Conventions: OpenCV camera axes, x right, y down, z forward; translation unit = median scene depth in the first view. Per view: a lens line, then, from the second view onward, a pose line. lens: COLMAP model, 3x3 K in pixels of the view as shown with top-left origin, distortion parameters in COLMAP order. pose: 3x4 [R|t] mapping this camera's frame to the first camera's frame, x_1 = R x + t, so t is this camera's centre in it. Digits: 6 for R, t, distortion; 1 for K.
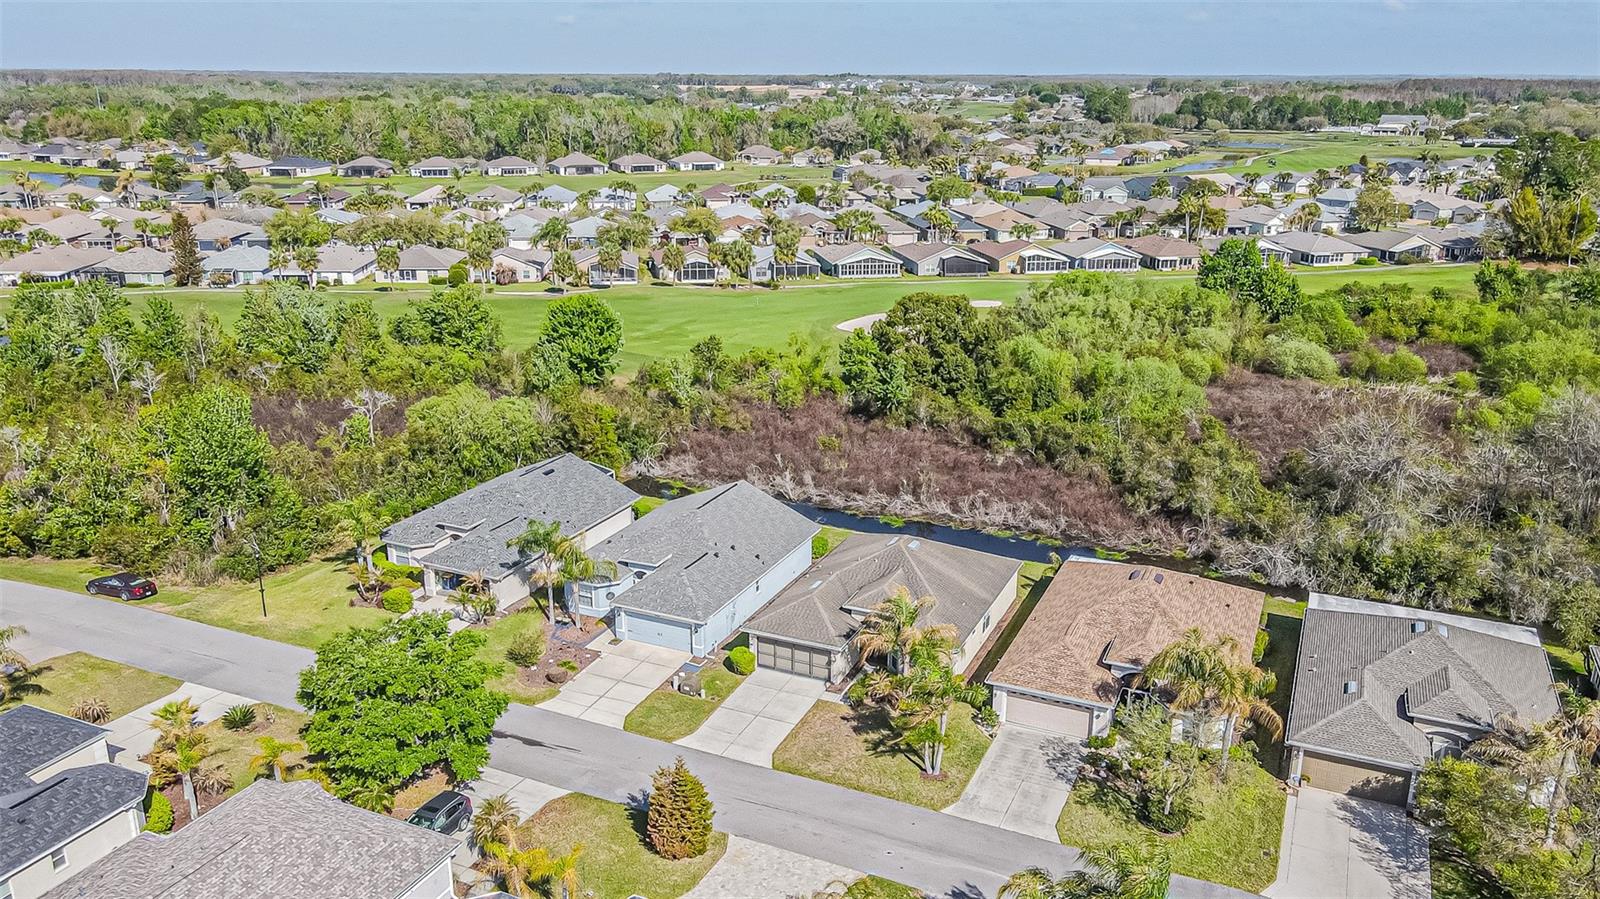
lens RADIAL K [[1240.4, 0, 800.0], [0, 1240.4, 449.5], [0, 0, 1]] dist [-0.026350, 0.101797]
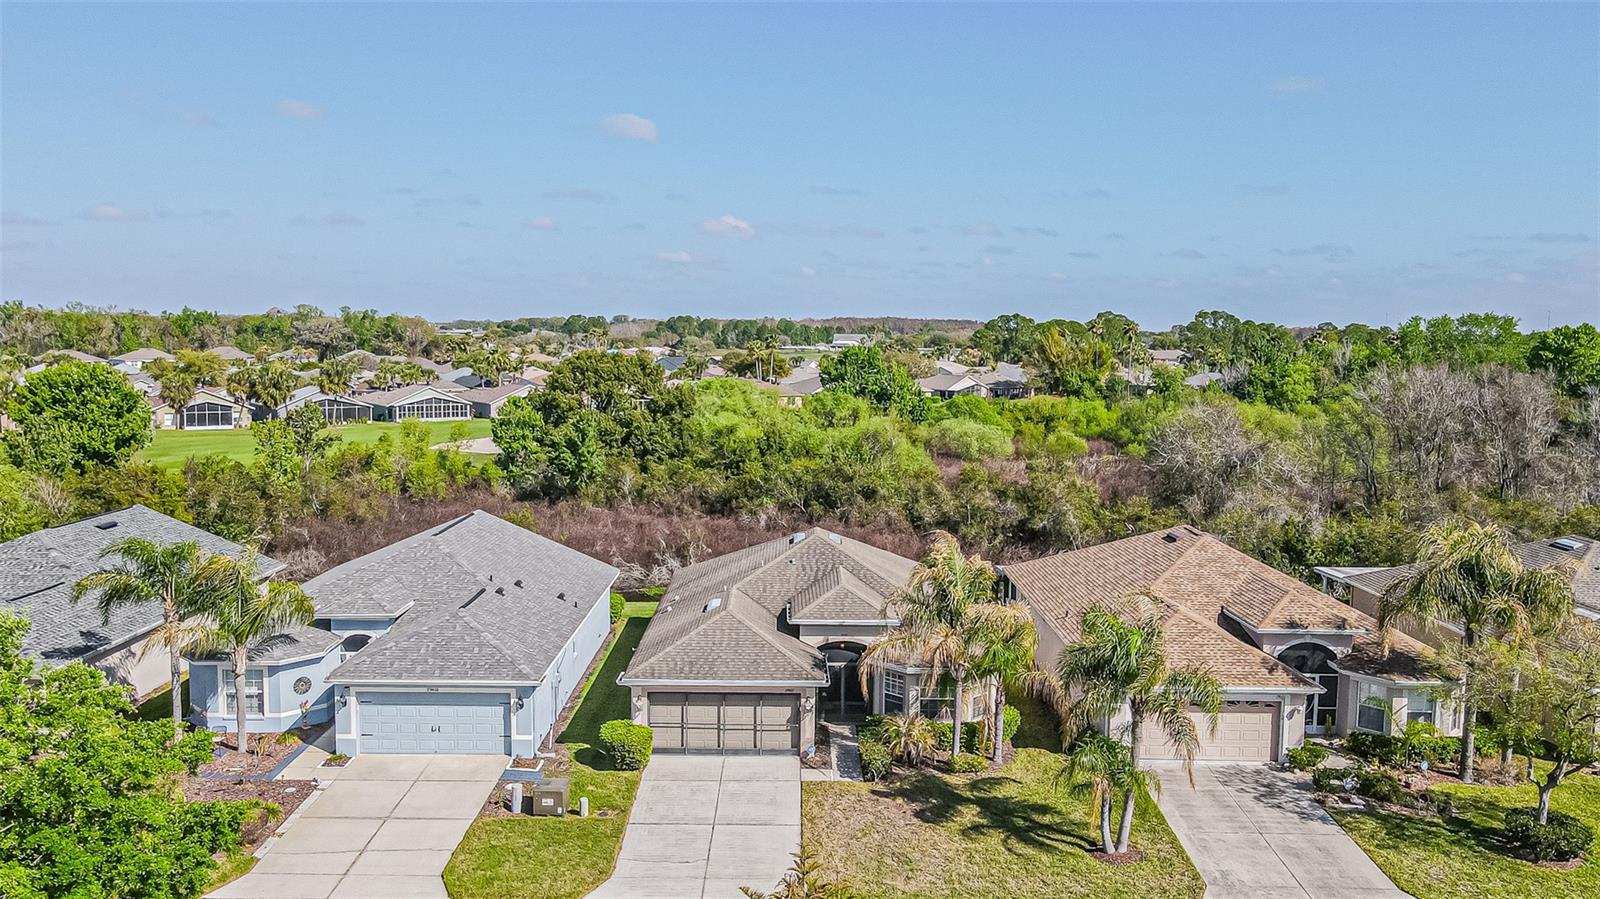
lens RADIAL K [[1240.4, 0, 800.0], [0, 1240.4, 449.5], [0, 0, 1]] dist [-0.026350, 0.101797]
pose [[0.909457, -0.039897, 0.413879, -0.112728], [0.120248, 0.978089, -0.169947, 0.087087], [-0.398030, 0.204328, 0.894328, 0.285040]]
